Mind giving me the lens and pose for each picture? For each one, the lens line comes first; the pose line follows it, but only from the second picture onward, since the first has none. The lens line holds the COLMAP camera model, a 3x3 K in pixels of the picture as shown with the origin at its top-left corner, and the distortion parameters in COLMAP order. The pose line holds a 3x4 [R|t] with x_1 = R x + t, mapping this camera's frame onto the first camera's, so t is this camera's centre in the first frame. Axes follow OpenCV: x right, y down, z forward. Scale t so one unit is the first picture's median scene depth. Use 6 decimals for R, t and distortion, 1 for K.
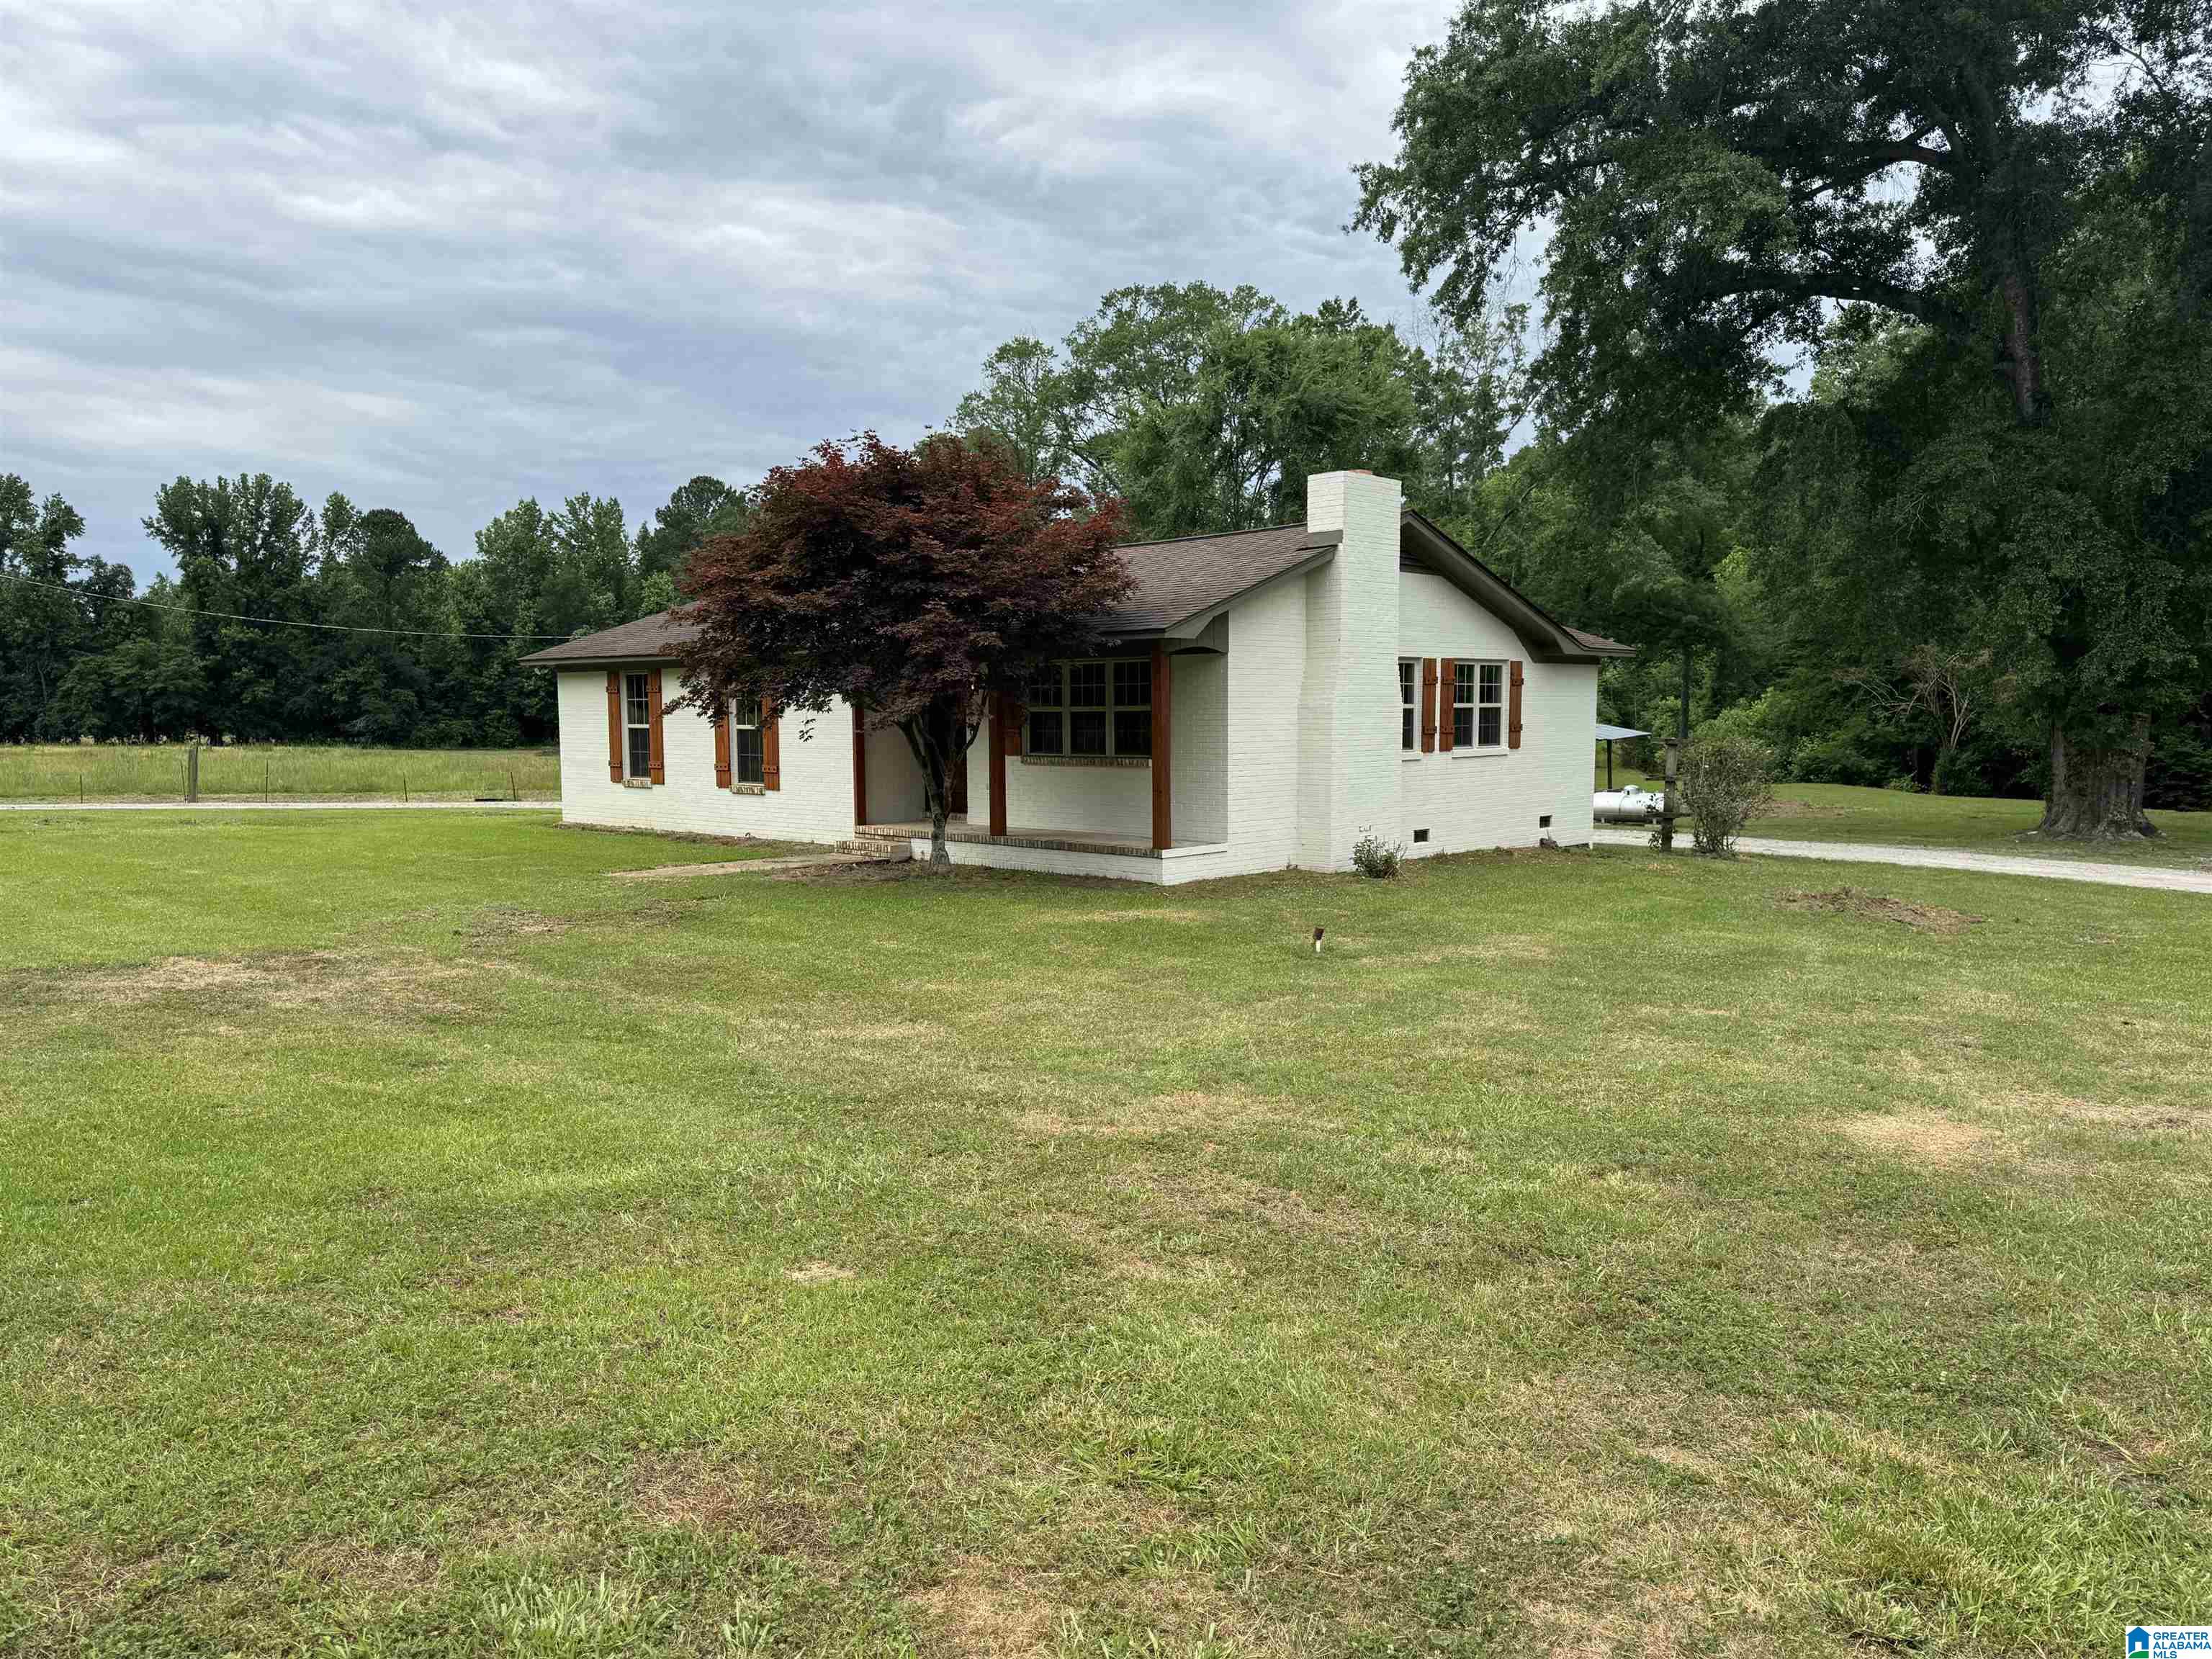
lens RADIAL K [[1544.1, 0, 1109.3], [0, 1544.1, 808.7], [0, 0, 1]] dist [0.081357, -0.113645]
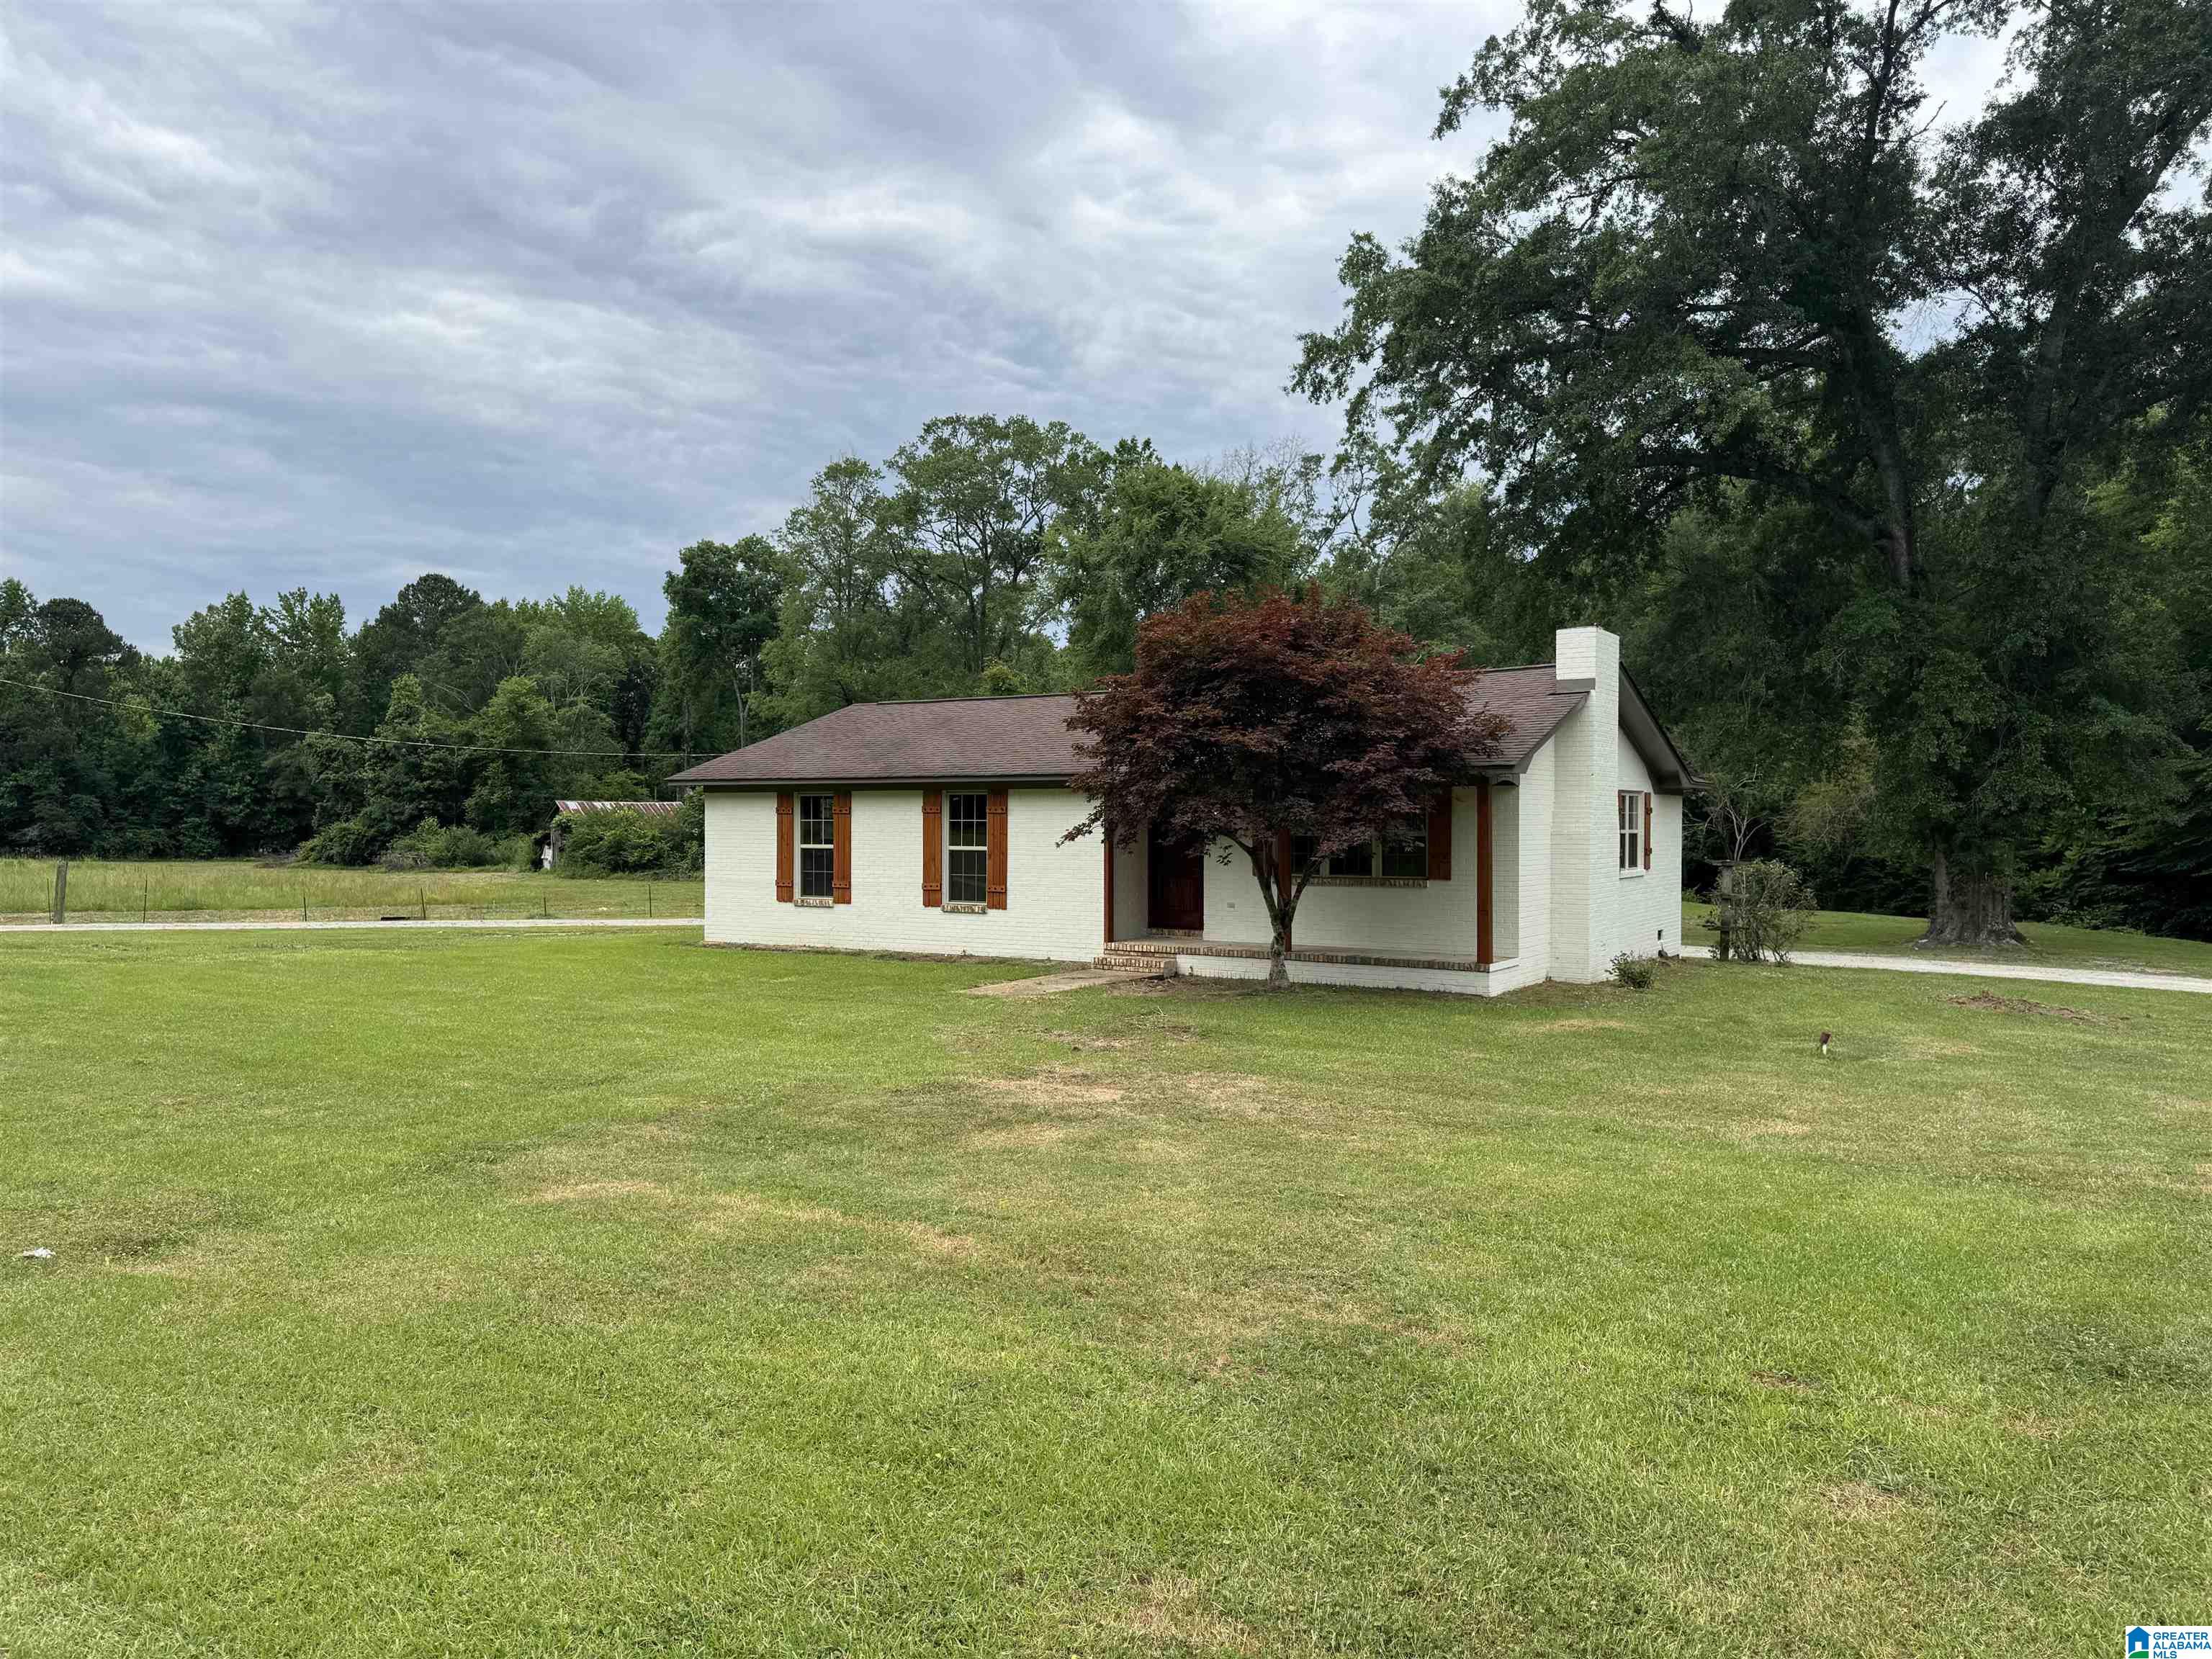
lens RADIAL K [[1528.1, 0, 1106.0], [0, 1528.1, 829.5], [0, 0, 1]] dist [0.091342, -0.107073]
pose [[0.980654, 0.005824, 0.195661, -0.046642], [0.005527, 0.998335, -0.057418, -0.000834], [-0.195670, 0.057388, 0.978989, -0.003192]]
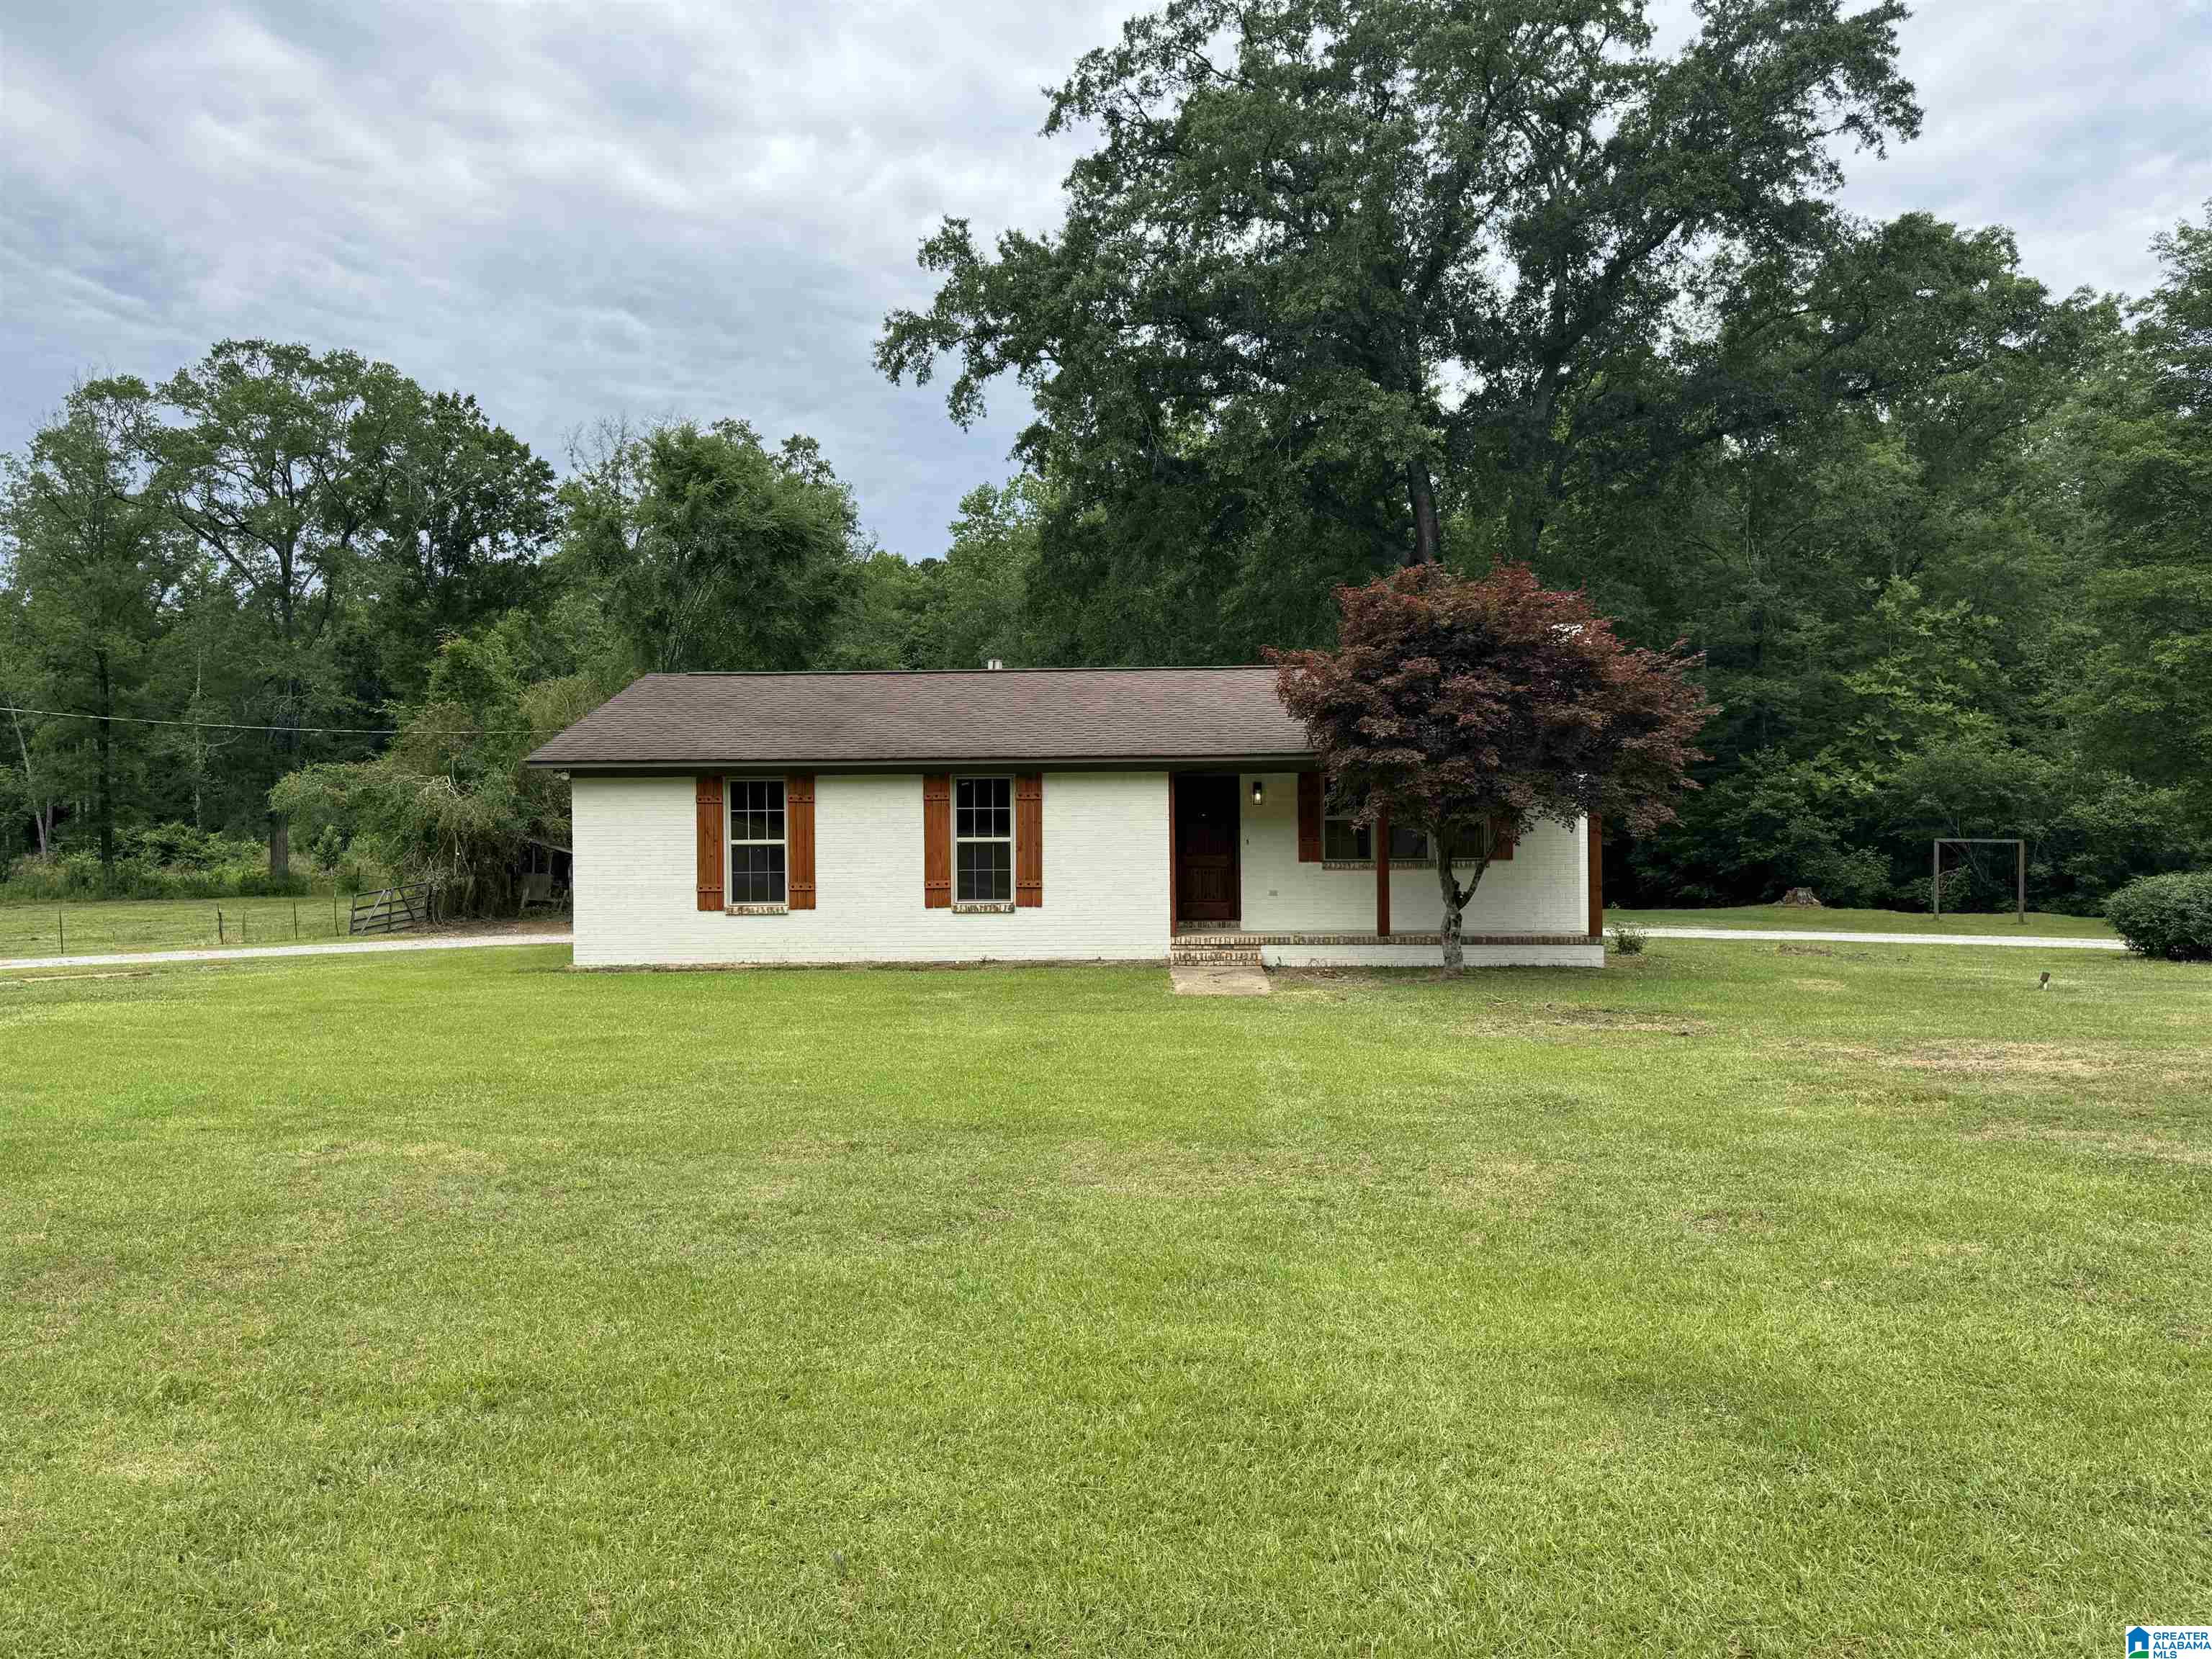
lens RADIAL K [[1477.6, 0, 1046.5], [0, 1477.6, 833.6], [0, 0, 1]] dist [0.089131, -0.086345]
pose [[0.770354, -0.015178, 0.637435, -0.103930], [0.047902, 0.998269, -0.034121, -0.003401], [-0.635814, 0.056820, 0.769748, 0.040987]]
